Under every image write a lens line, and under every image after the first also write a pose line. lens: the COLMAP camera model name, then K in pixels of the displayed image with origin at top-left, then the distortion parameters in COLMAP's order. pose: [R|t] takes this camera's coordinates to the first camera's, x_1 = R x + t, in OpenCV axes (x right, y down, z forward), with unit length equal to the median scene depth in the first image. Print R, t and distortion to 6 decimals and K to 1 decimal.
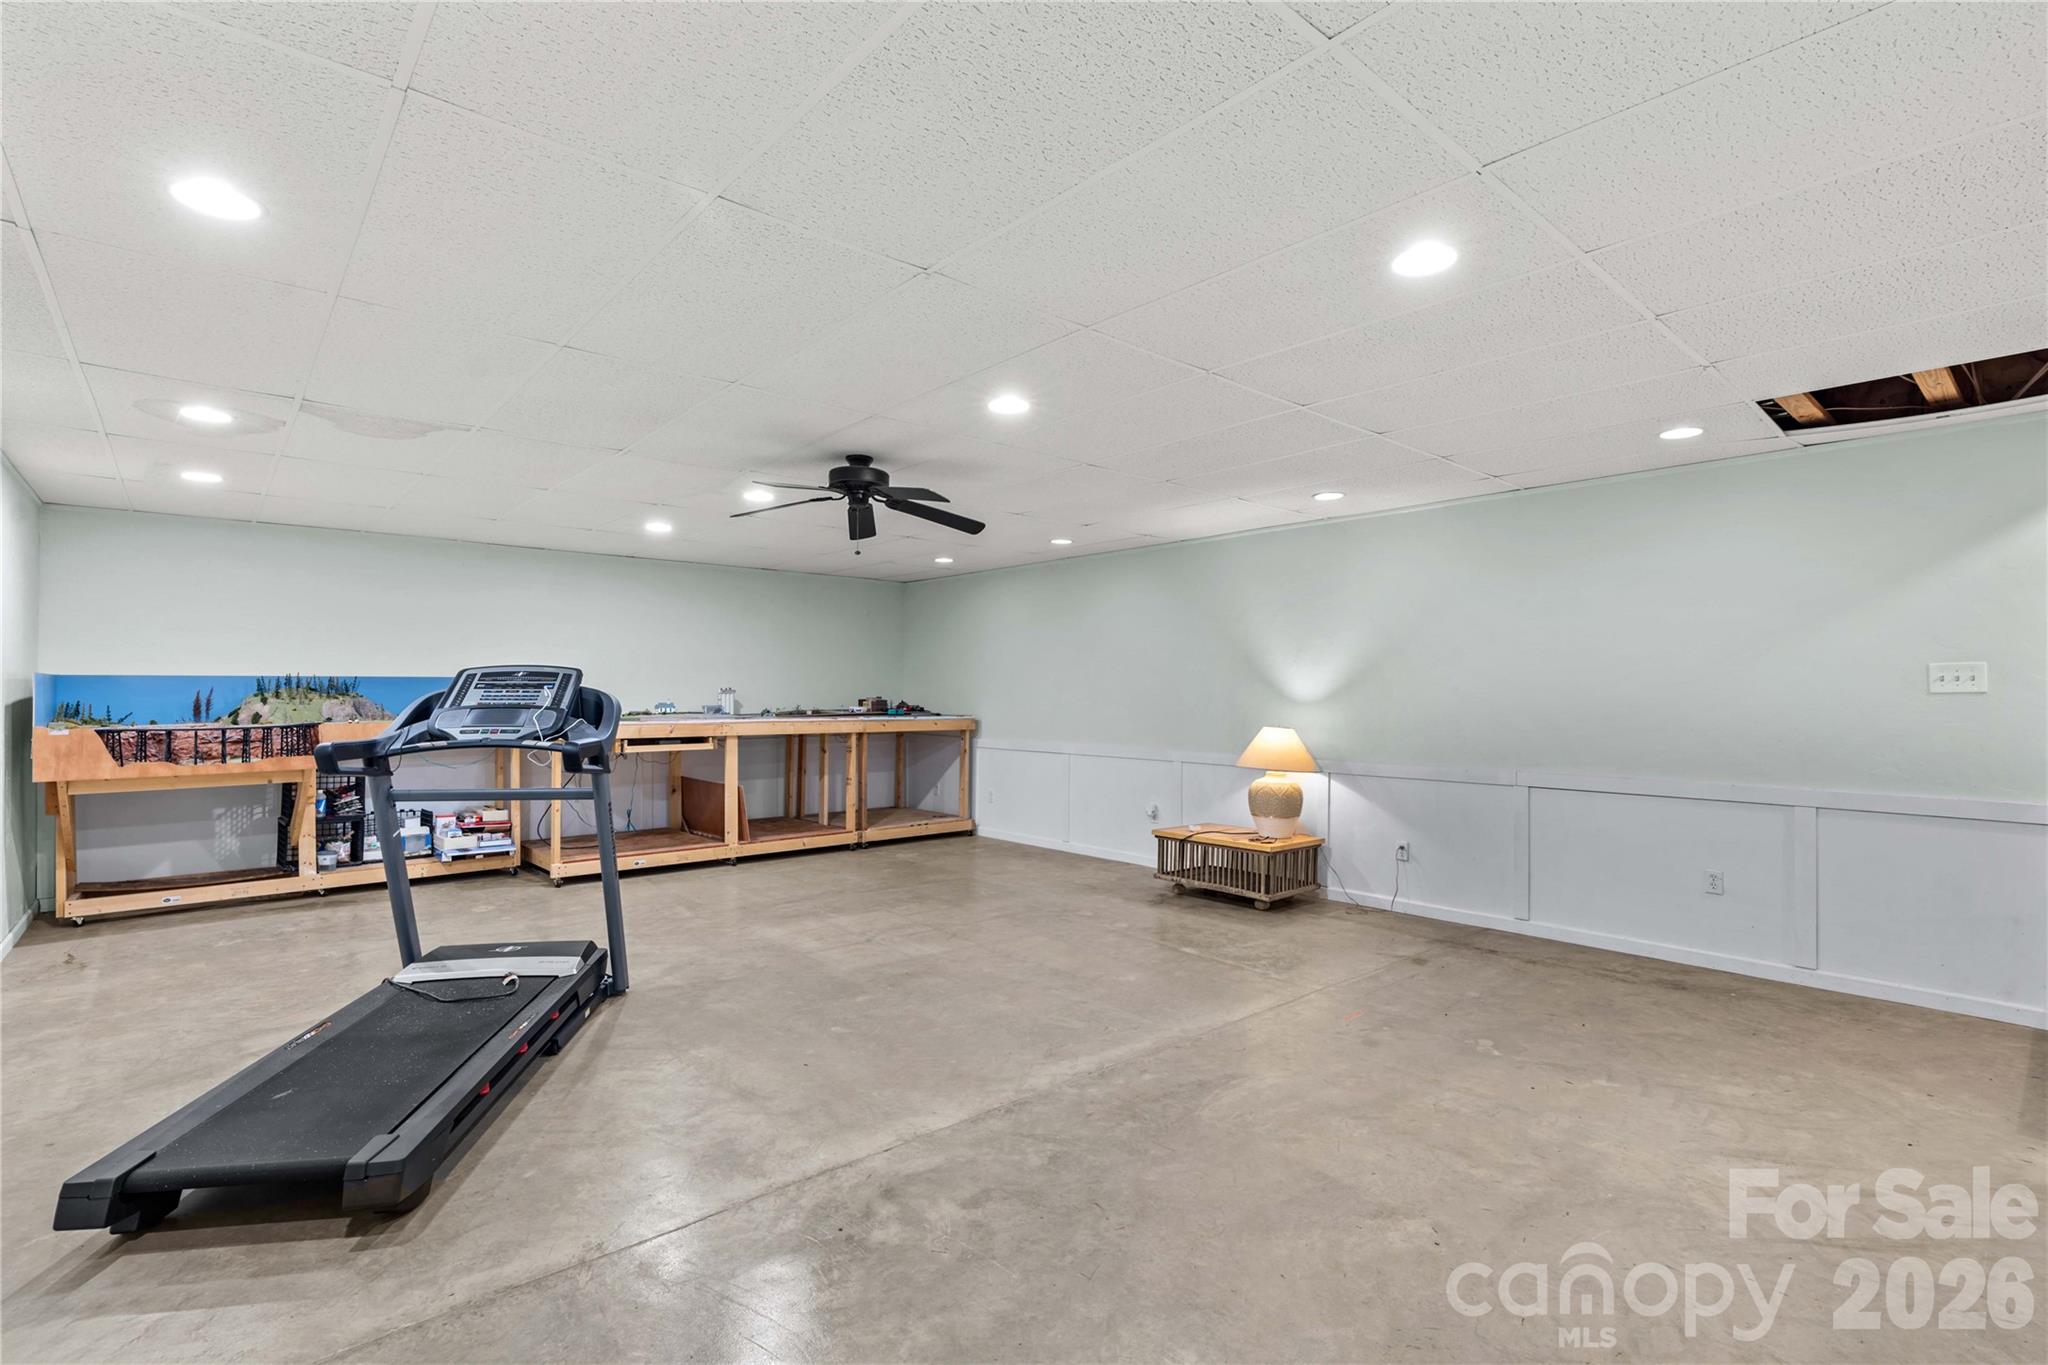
lens RADIAL K [[952.5, 0, 1033.5], [0, 952.5, 694.1], [0, 0, 1]] dist [-0.010399, 0.003334]
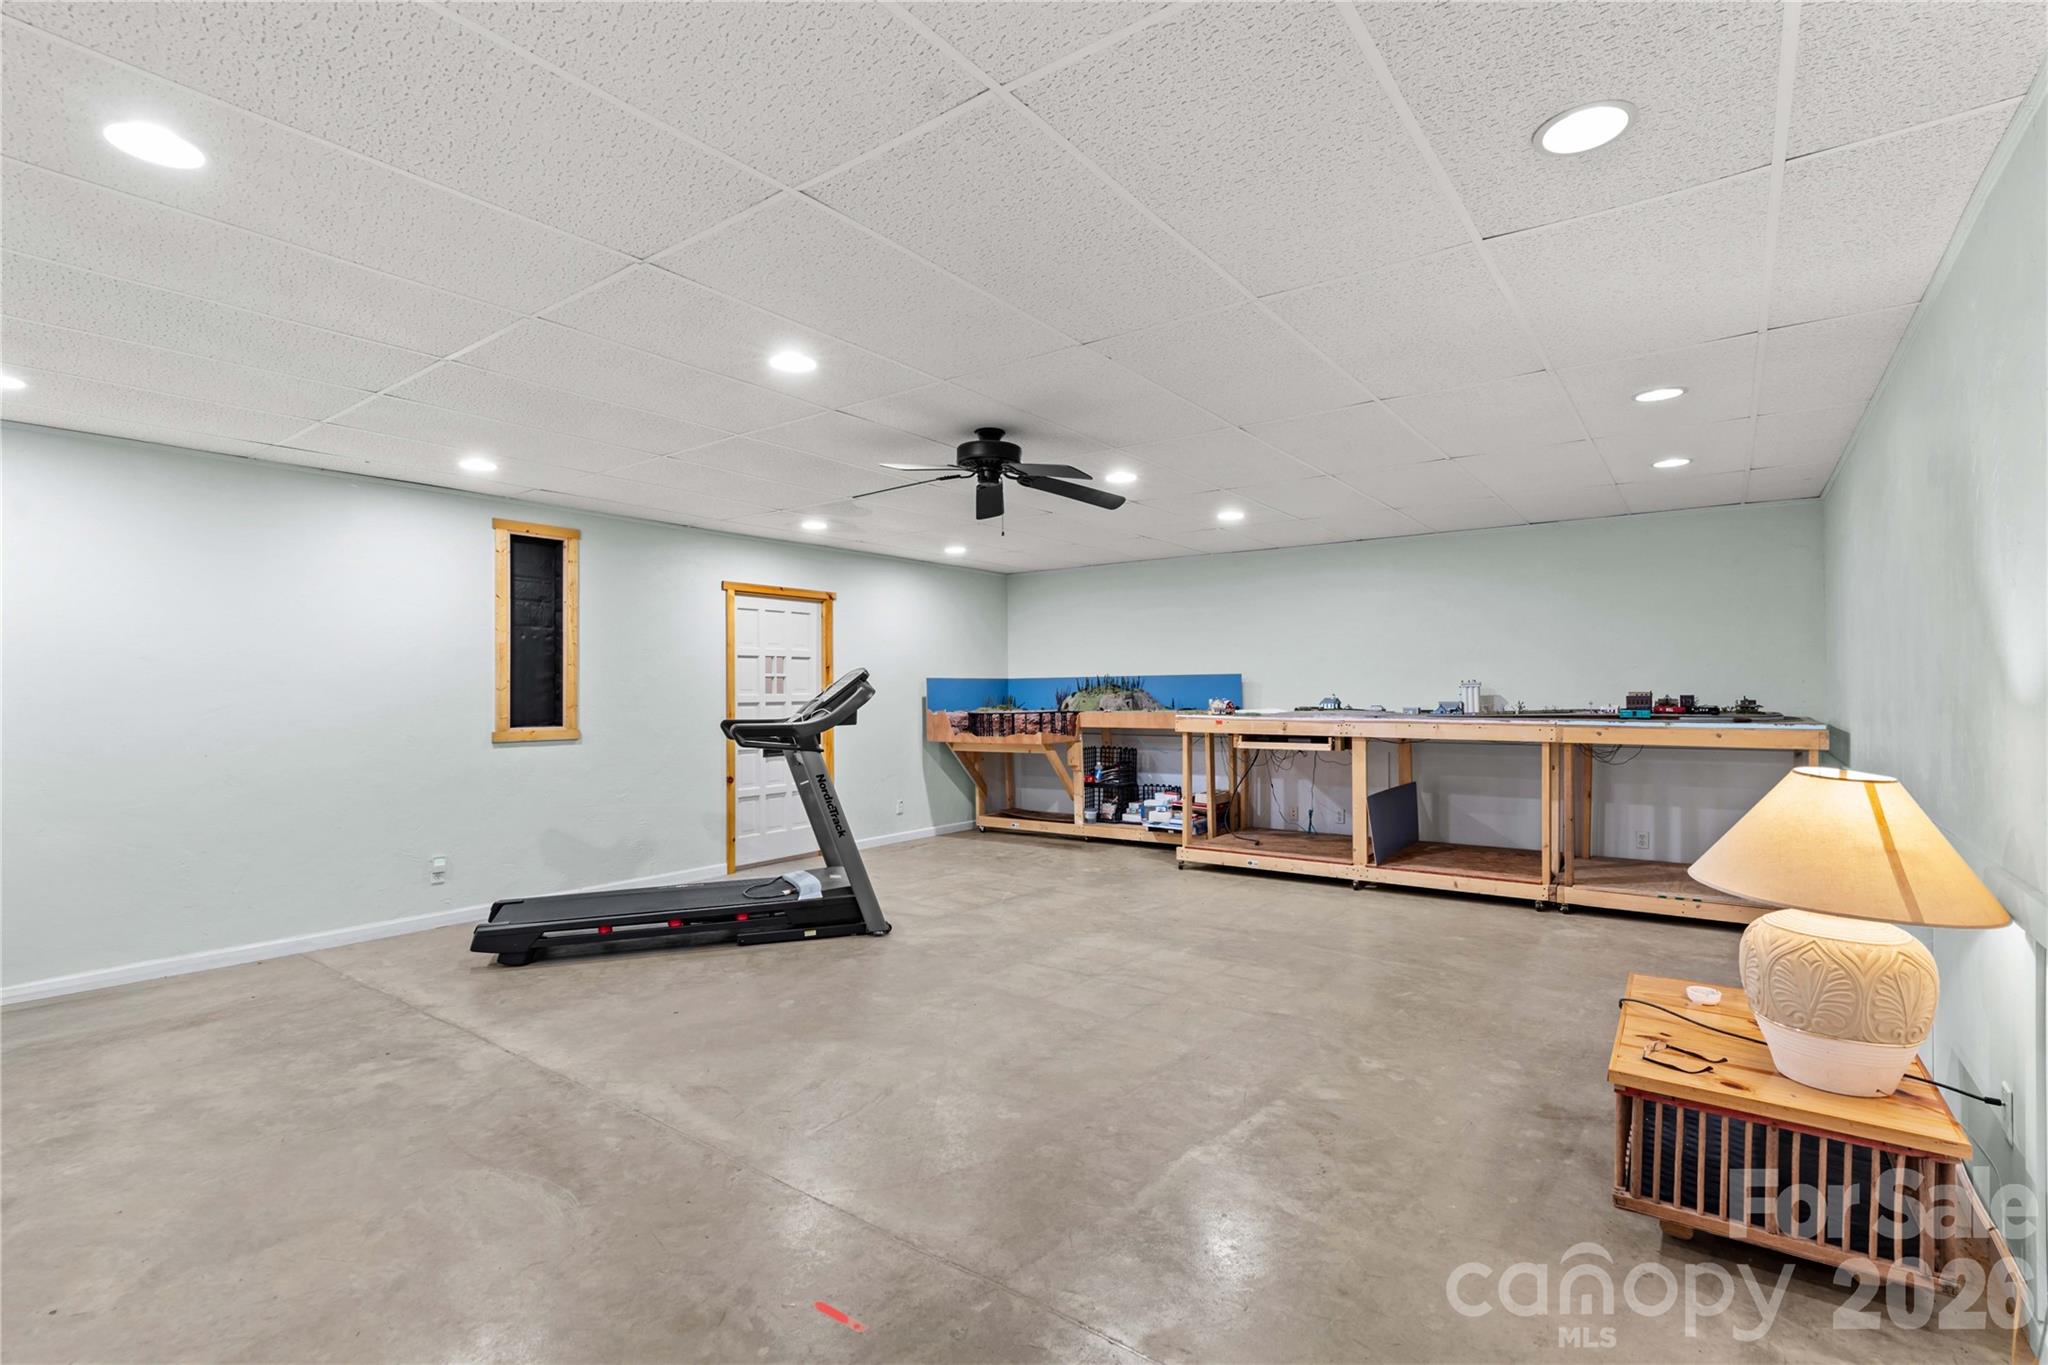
lens RADIAL K [[952.5, 0, 1012.9], [0, 952.5, 689.4], [0, 0, 1]] dist [-0.010399, 0.003334]
pose [[0.201050, -0.003950, -0.979573, 0.588472], [0.003662, 0.999988, -0.003281, 0.003449], [0.979574, -0.002928, 0.201063, 0.681330]]
